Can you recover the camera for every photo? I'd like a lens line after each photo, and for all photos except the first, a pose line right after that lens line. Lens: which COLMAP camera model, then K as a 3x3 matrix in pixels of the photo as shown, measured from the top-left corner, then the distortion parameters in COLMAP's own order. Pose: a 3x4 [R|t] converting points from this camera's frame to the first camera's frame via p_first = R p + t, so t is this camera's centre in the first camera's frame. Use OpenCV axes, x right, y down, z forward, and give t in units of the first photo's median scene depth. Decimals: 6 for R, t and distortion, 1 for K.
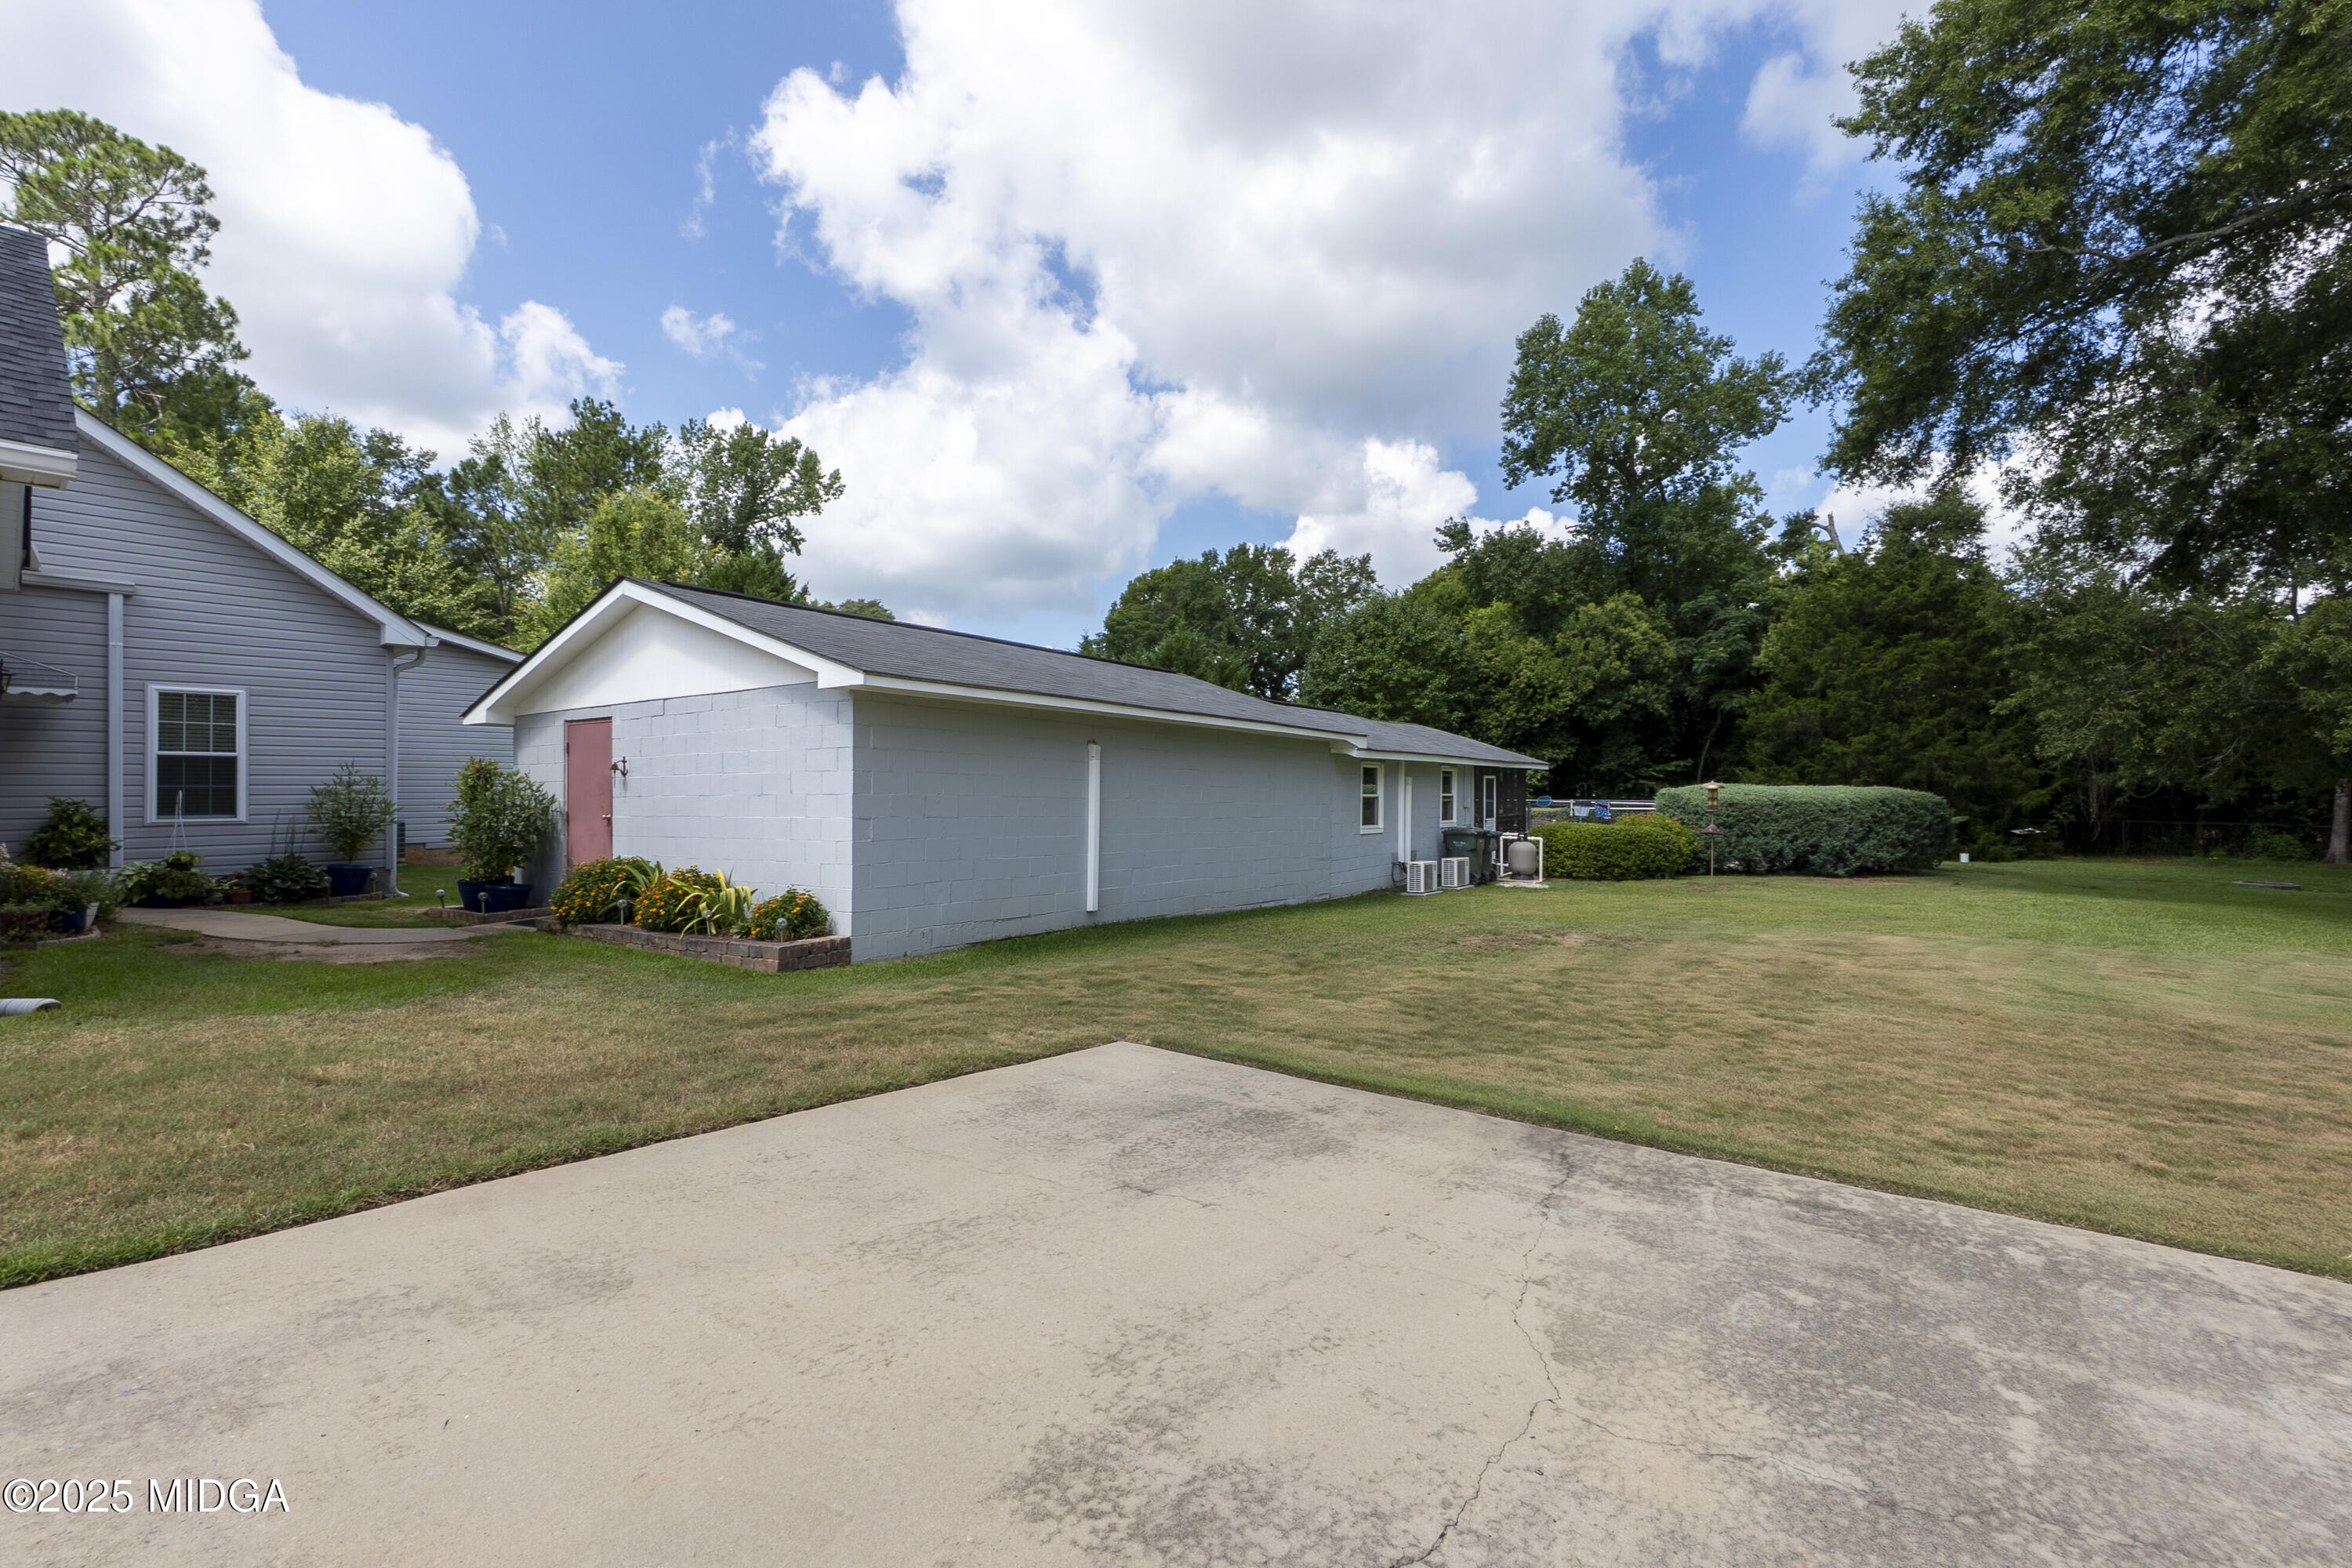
lens RADIAL K [[1004.7, 0, 1163.9], [0, 1004.7, 795.0], [0, 0, 1]] dist [-0.007611, 0.000988]
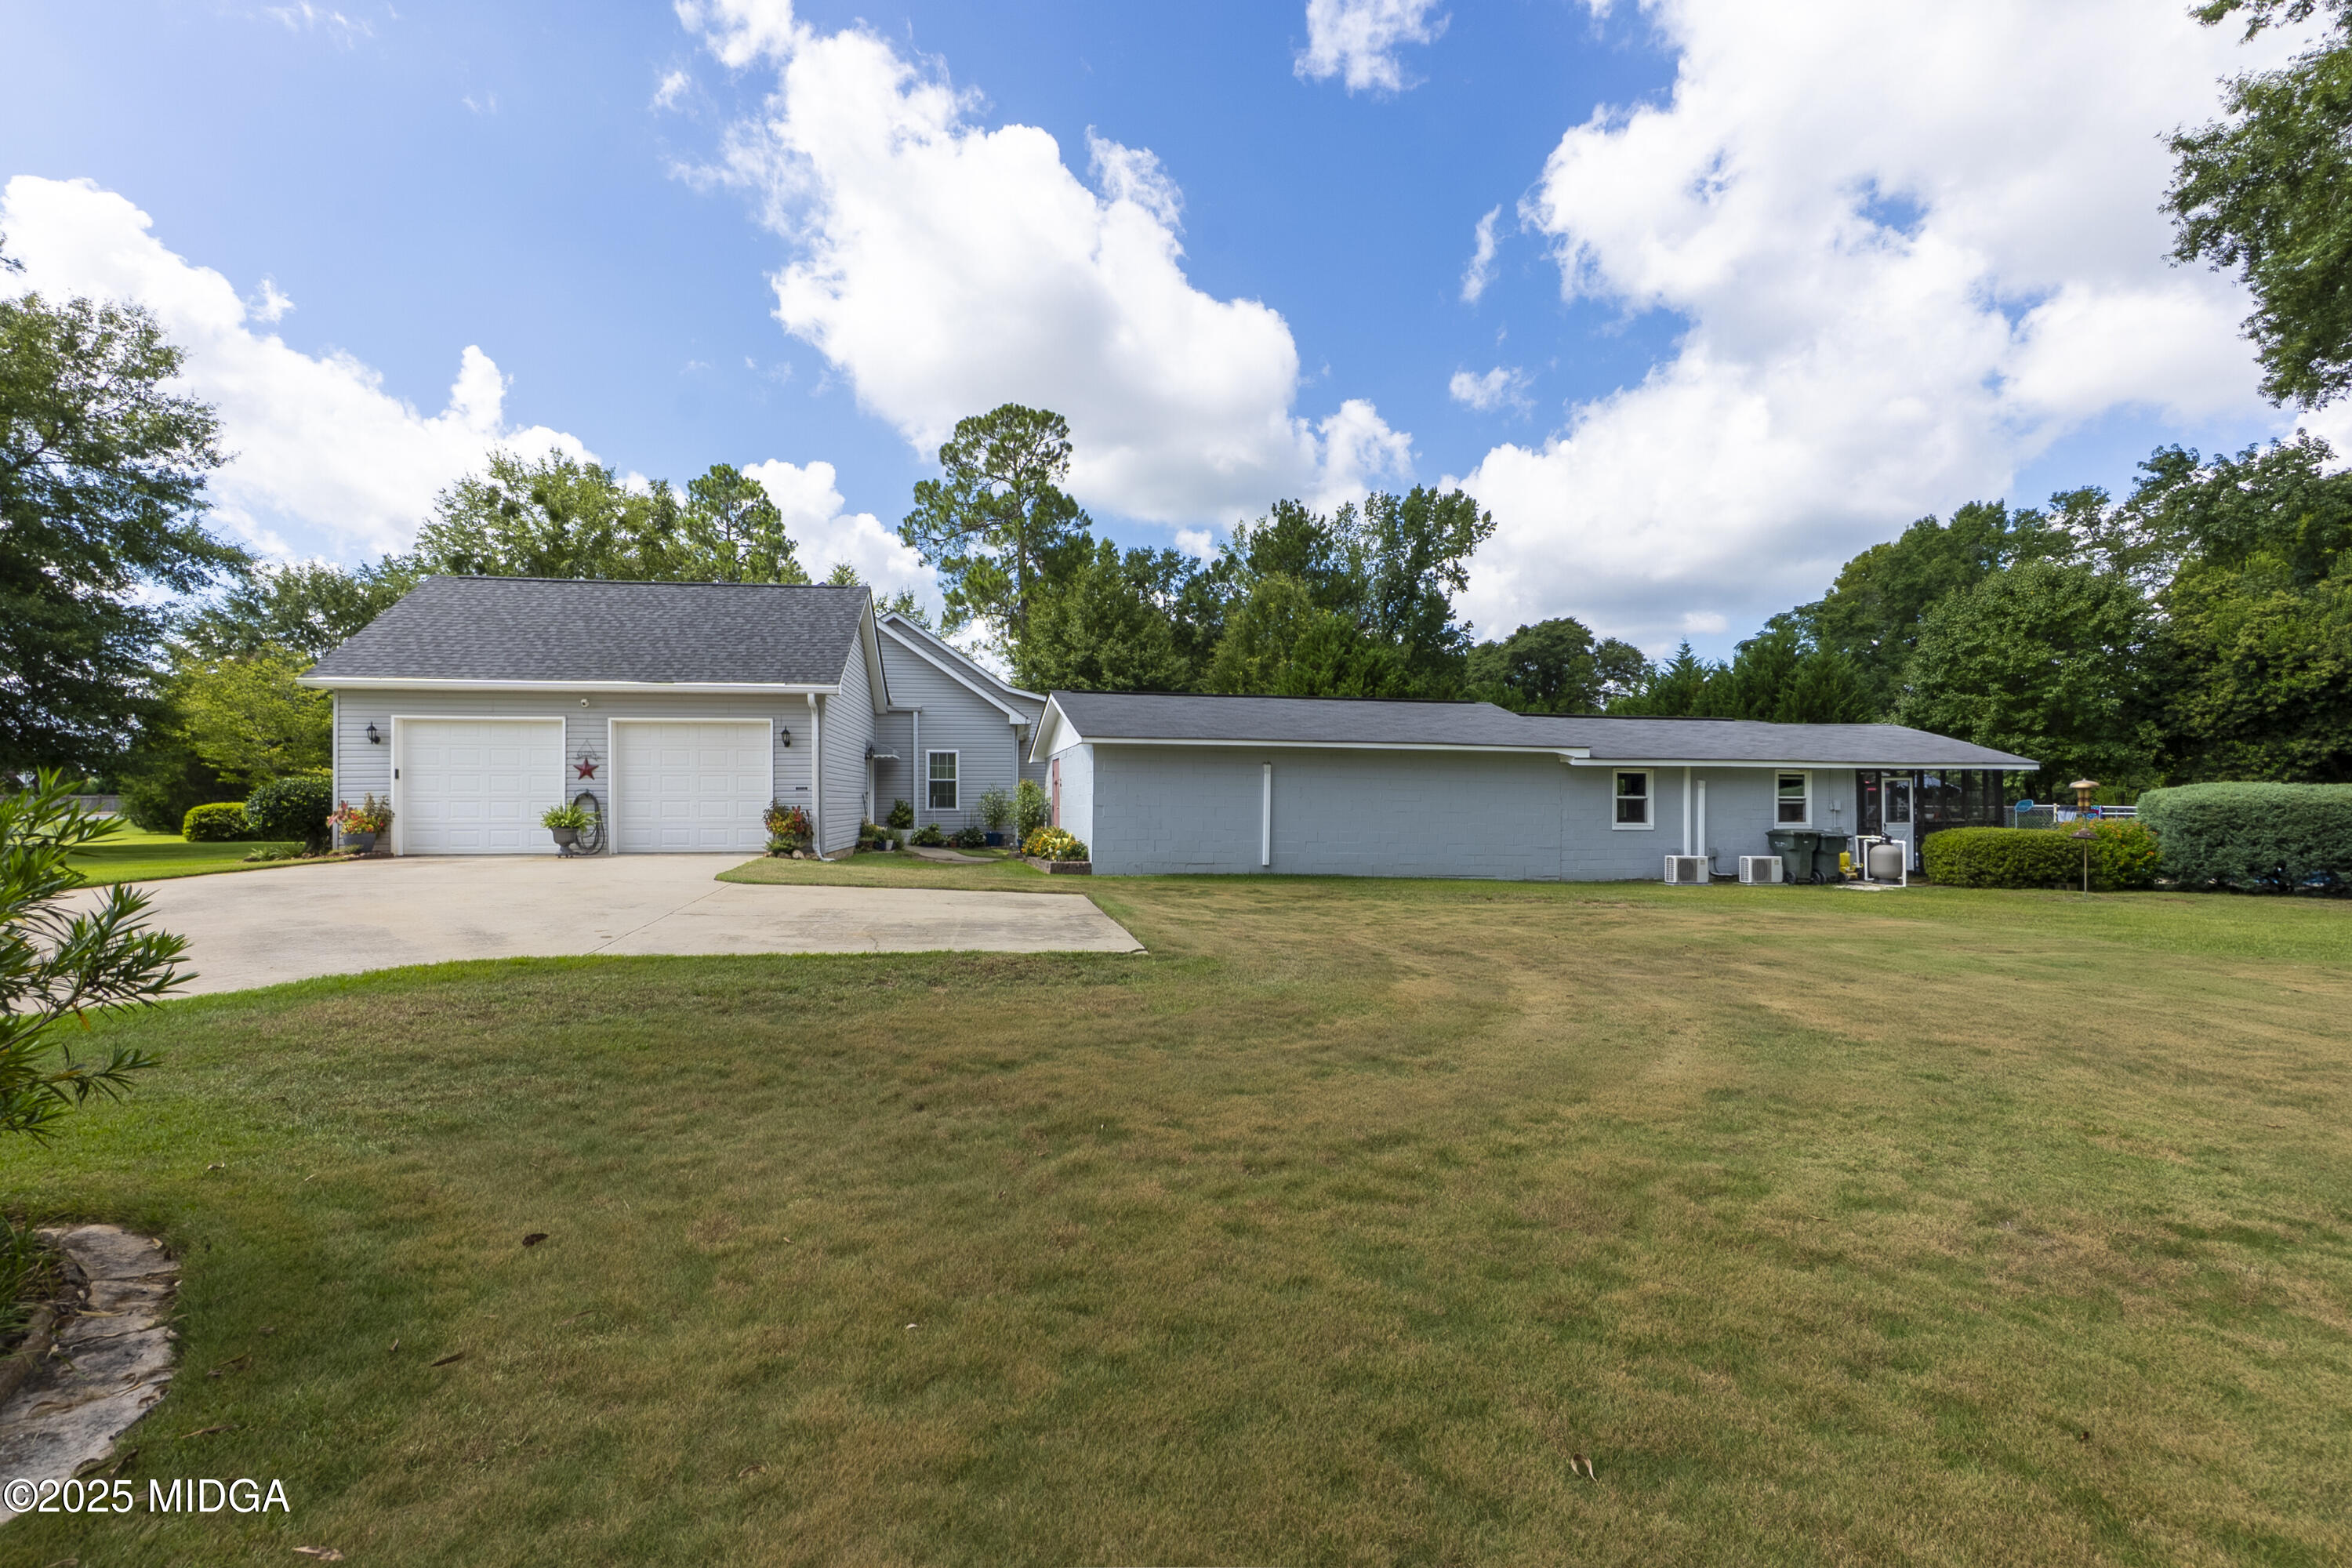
lens RADIAL K [[1004.7, 0, 1178.3], [0, 1004.7, 789.2], [0, 0, 1]] dist [-0.007611, 0.000988]
pose [[0.752871, -0.011703, -0.658064, 0.317240], [-0.001310, 0.999813, -0.019280, 0.007775], [0.658167, 0.015377, 0.752715, -0.119198]]
